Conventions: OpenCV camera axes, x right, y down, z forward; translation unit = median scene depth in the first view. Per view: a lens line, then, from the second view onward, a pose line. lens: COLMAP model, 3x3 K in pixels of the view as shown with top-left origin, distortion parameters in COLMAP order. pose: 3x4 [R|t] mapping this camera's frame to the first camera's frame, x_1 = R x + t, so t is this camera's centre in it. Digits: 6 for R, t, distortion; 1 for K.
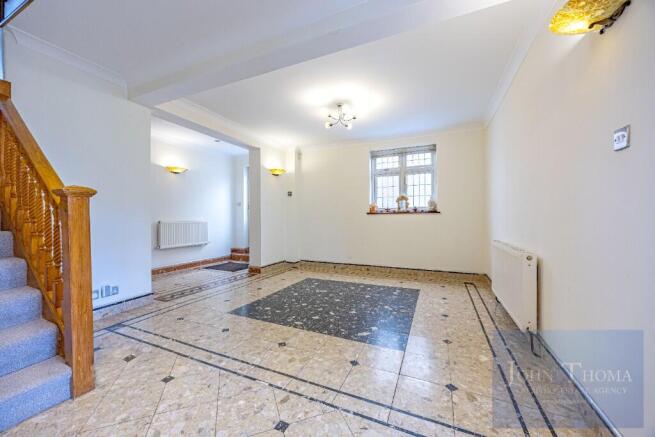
lens RADIAL K [[249.5, 0, 324.5], [0, 249.5, 220.6], [0, 0, 1]] dist [0.000251, 0.000043]
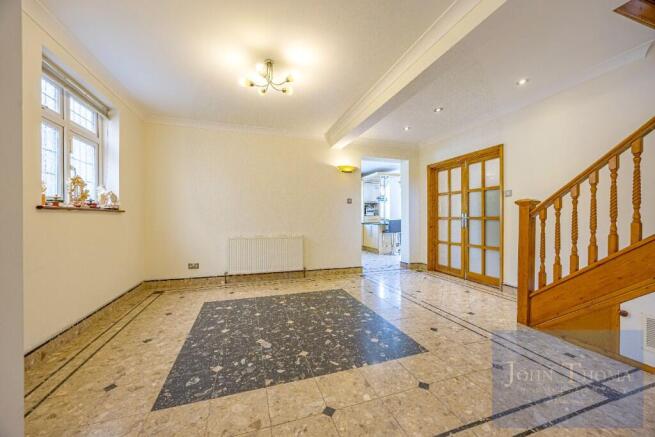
lens RADIAL K [[249.5, 0, 325.0], [0, 249.5, 216.8], [0, 0, 1]] dist [0.000251, 0.000043]
pose [[-0.670581, 0.004557, 0.741822, -0.712429], [0.007694, 0.999970, 0.000813, -0.020761], [-0.741796, 0.006252, -0.670596, 1.674187]]
